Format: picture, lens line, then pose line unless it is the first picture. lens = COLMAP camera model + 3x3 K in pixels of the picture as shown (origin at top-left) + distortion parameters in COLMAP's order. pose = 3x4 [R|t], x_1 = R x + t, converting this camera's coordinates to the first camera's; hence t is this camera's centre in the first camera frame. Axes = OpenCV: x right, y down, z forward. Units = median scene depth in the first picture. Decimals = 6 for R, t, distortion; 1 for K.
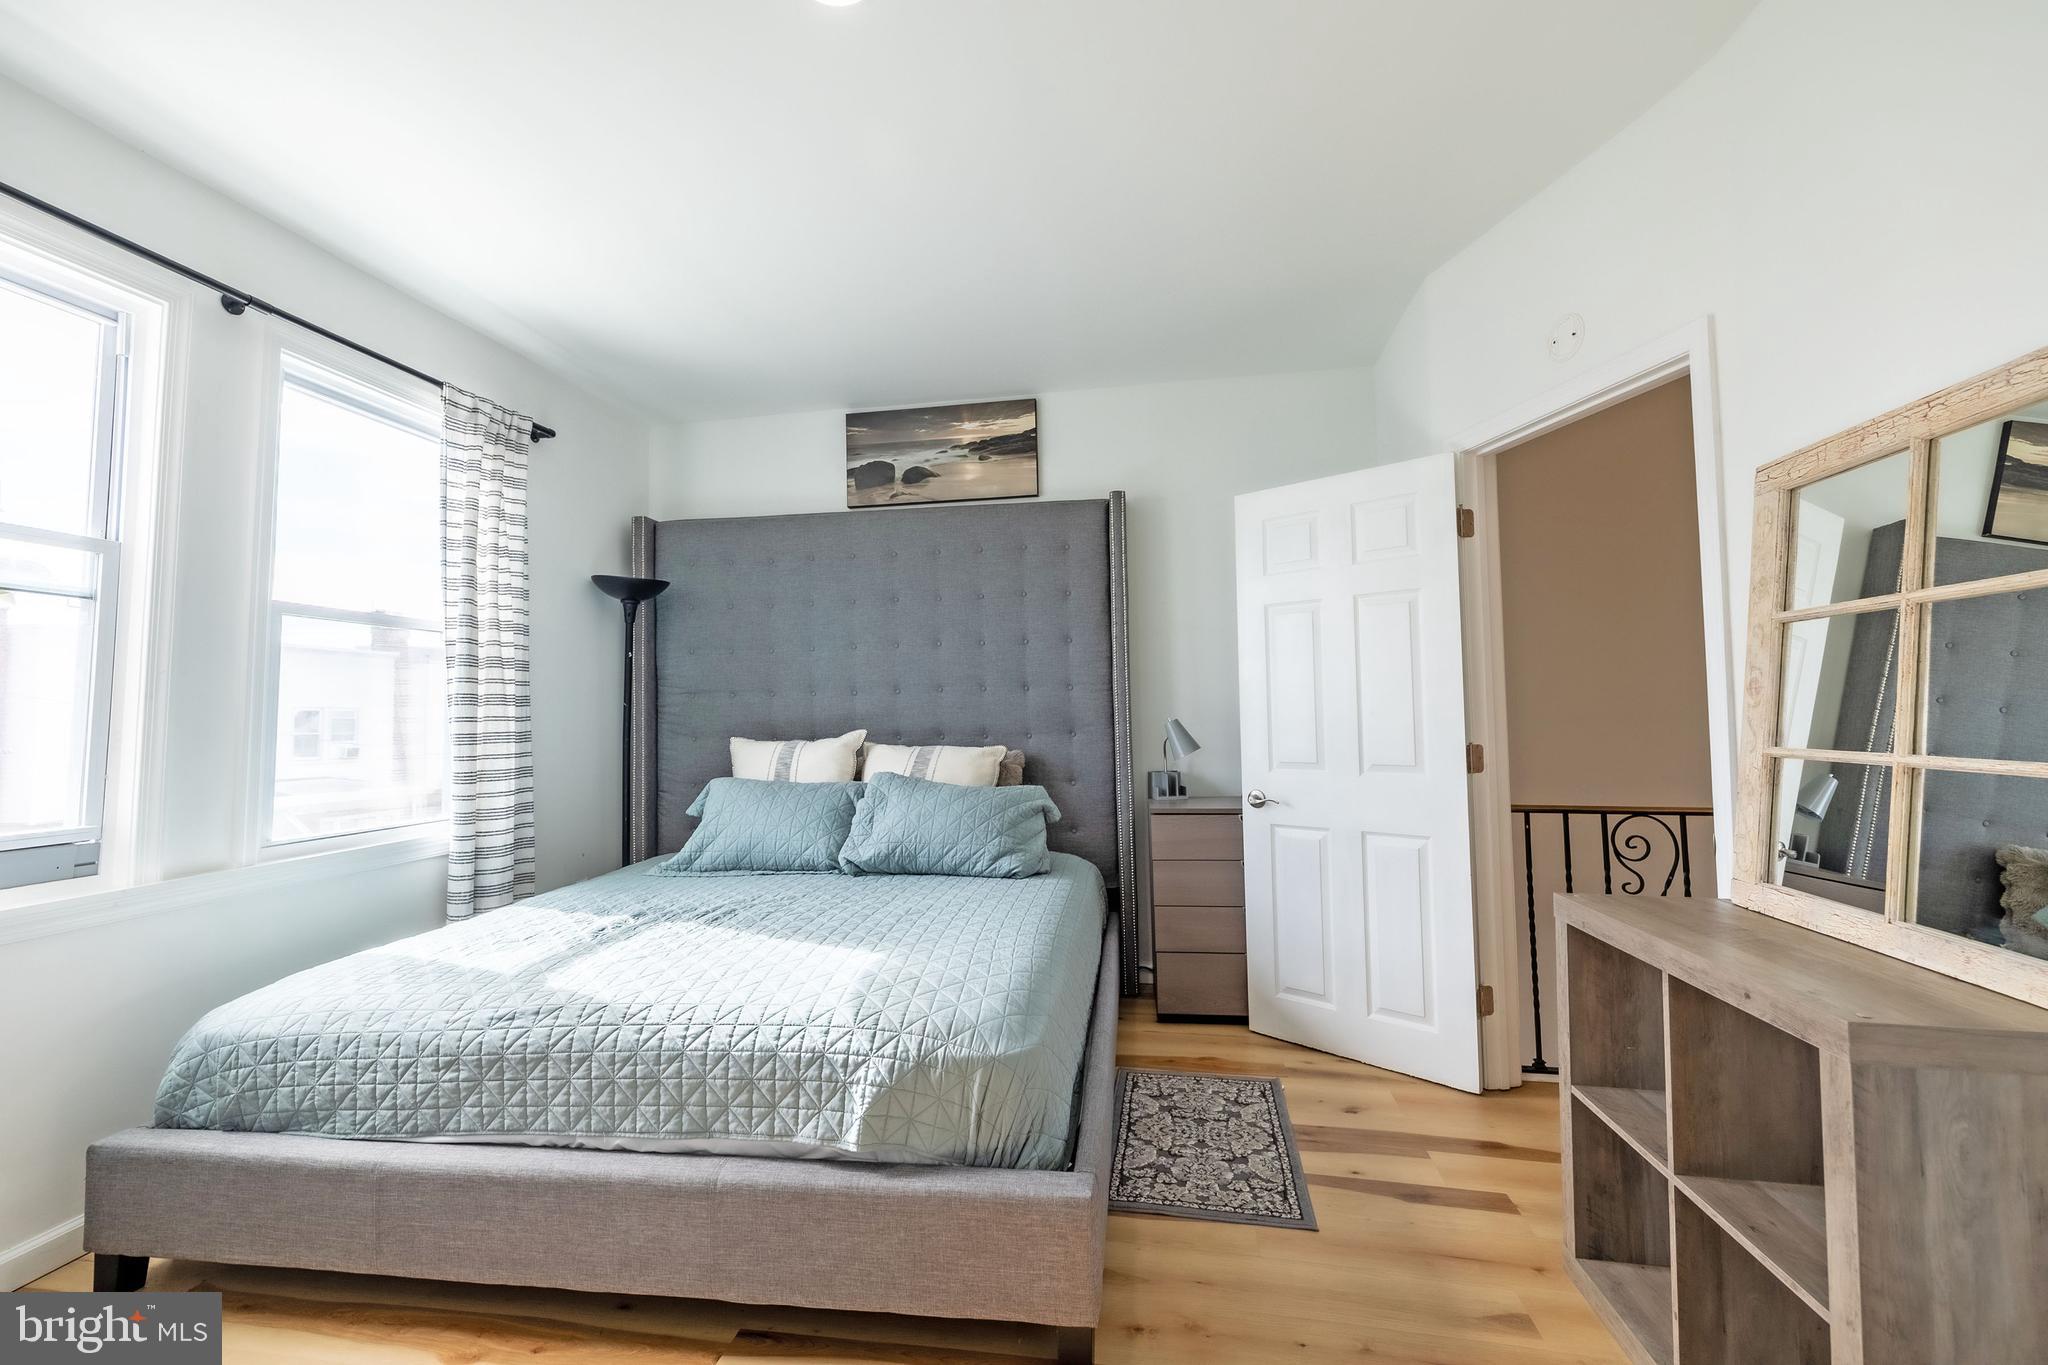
lens RADIAL K [[862.7, 0, 987.9], [0, 862.7, 674.5], [0, 0, 1]] dist [-0.002445, -0.000066]
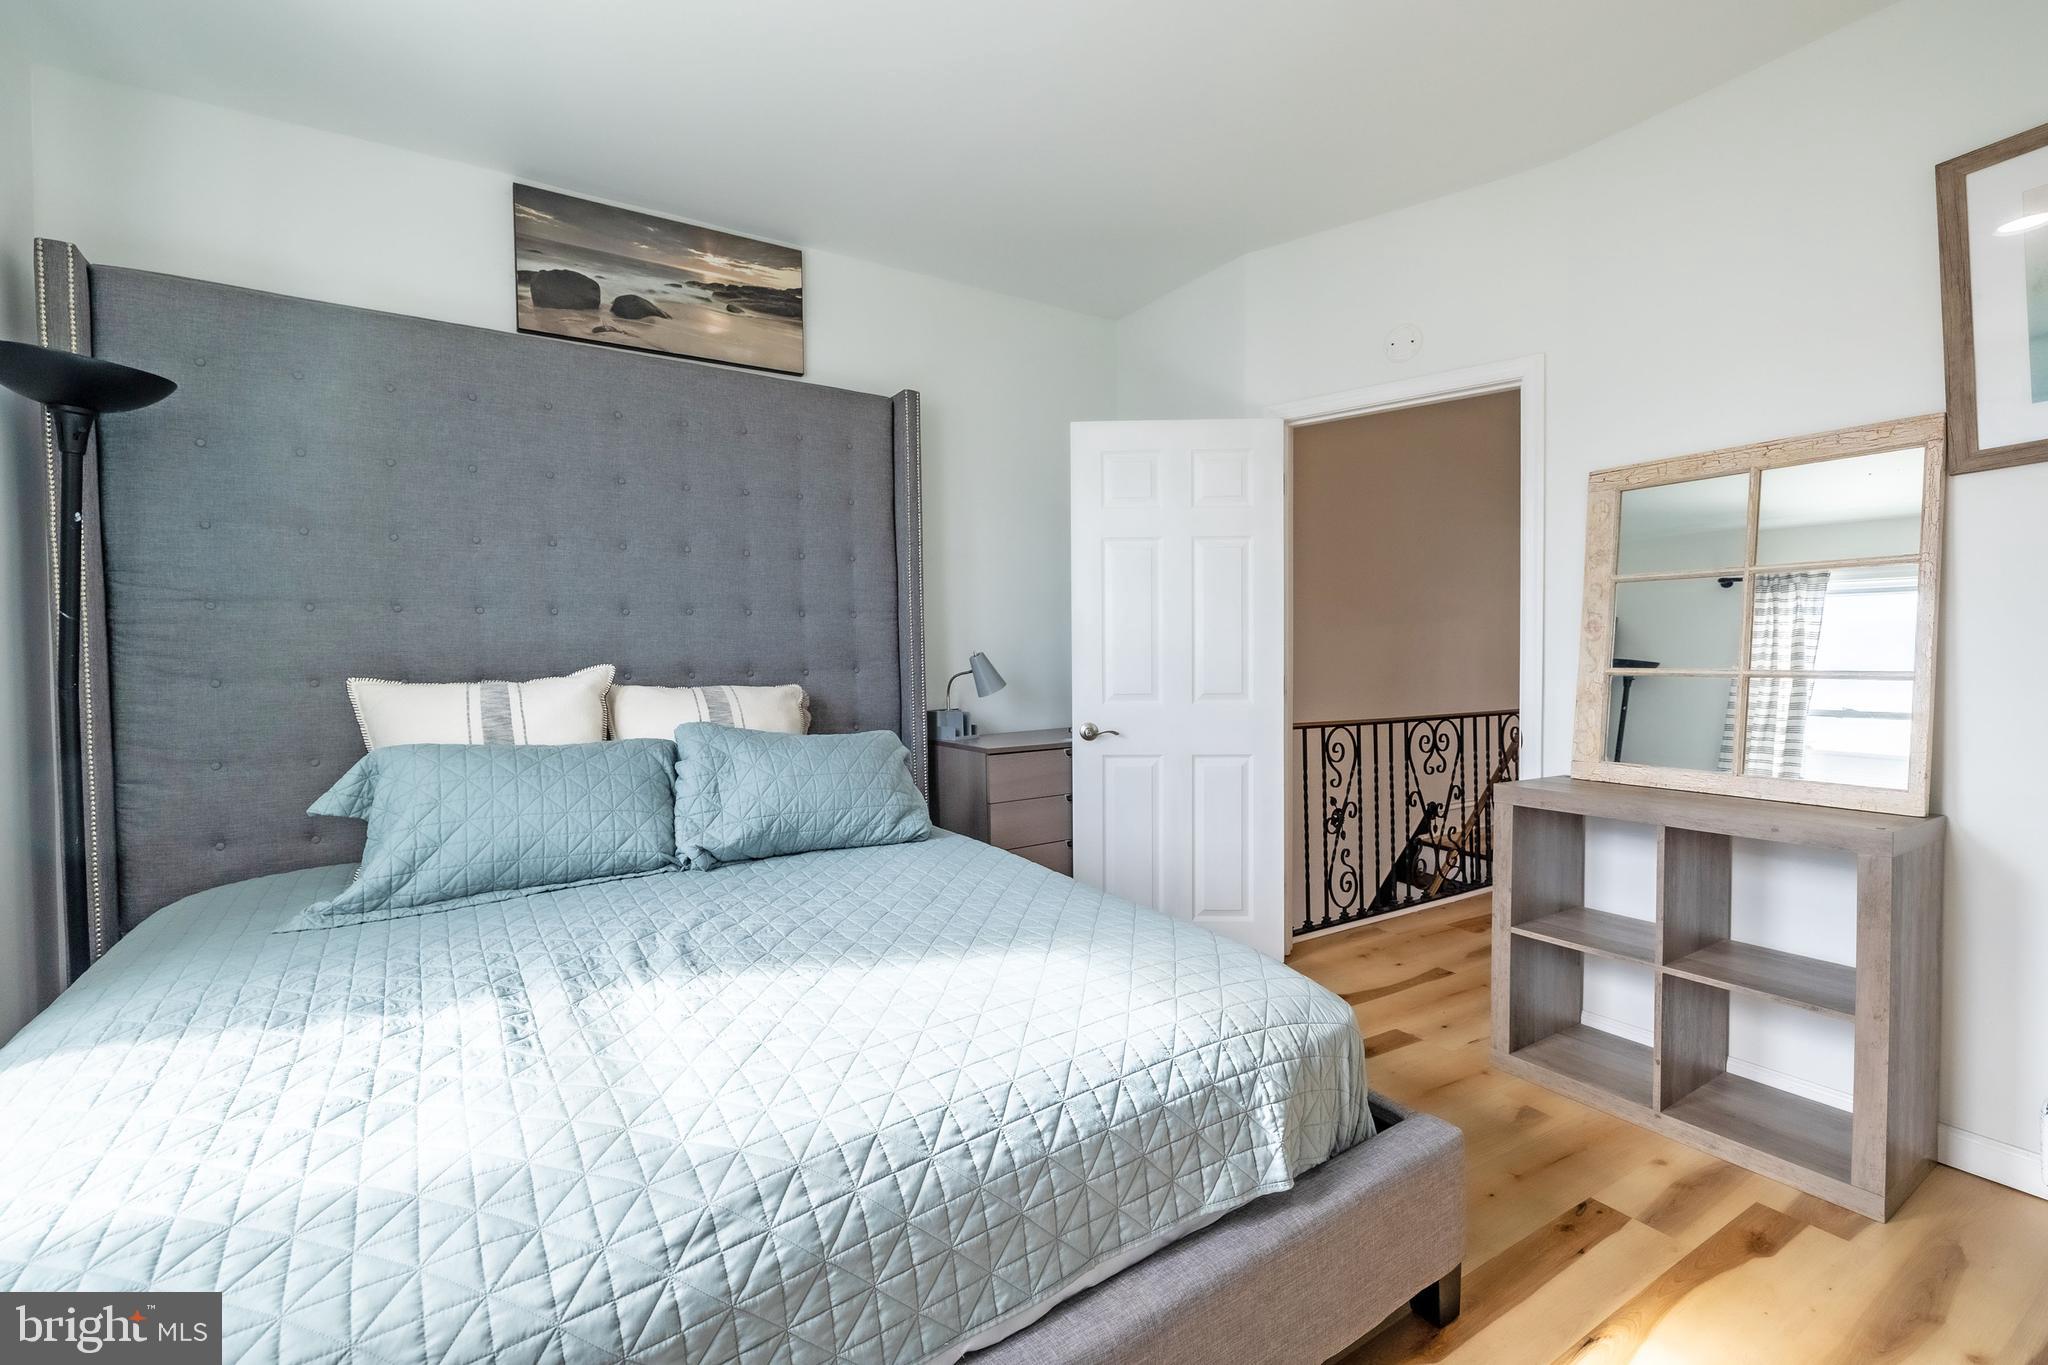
lens RADIAL K [[873.4, 0, 1023.1], [0, 873.4, 676.8], [0, 0, 1]] dist [0.000004, 0.000161]
pose [[0.741814, -0.010361, 0.670526, -0.419369], [-0.034841, 0.997935, 0.053966, 0.027916], [-0.669700, -0.063394, 0.739921, 0.296664]]
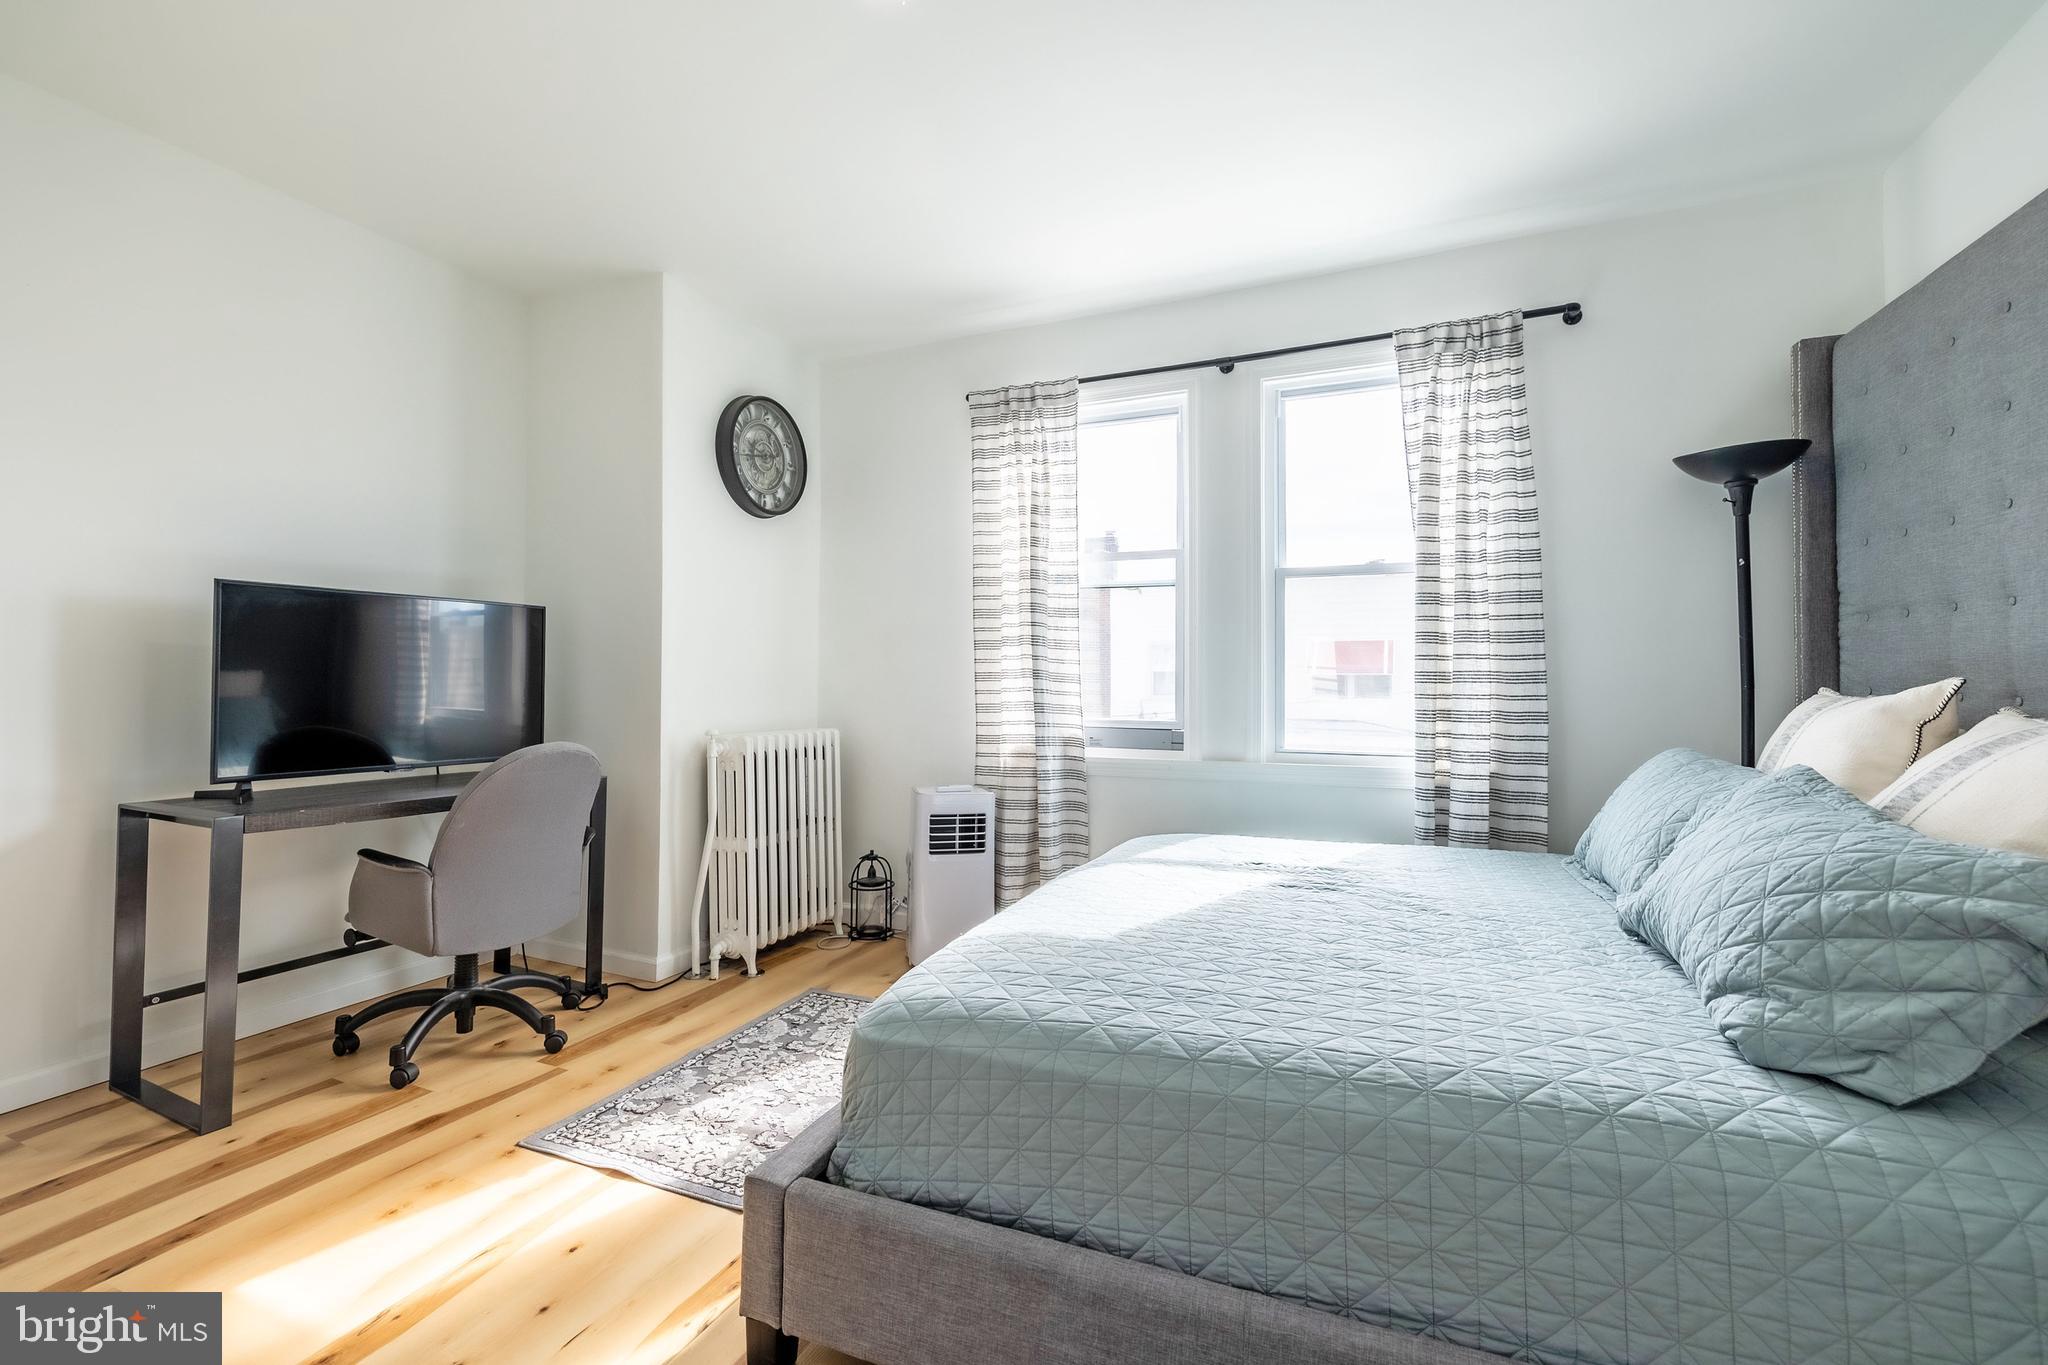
lens RADIAL K [[873.4, 0, 1023.1], [0, 873.4, 676.8], [0, 0, 1]] dist [0.000004, 0.000161]
pose [[-0.226738, 0.019623, -0.973758, 0.460578], [0.050652, 0.998682, 0.008331, 0.039654], [0.972638, -0.047434, -0.227433, 0.724418]]
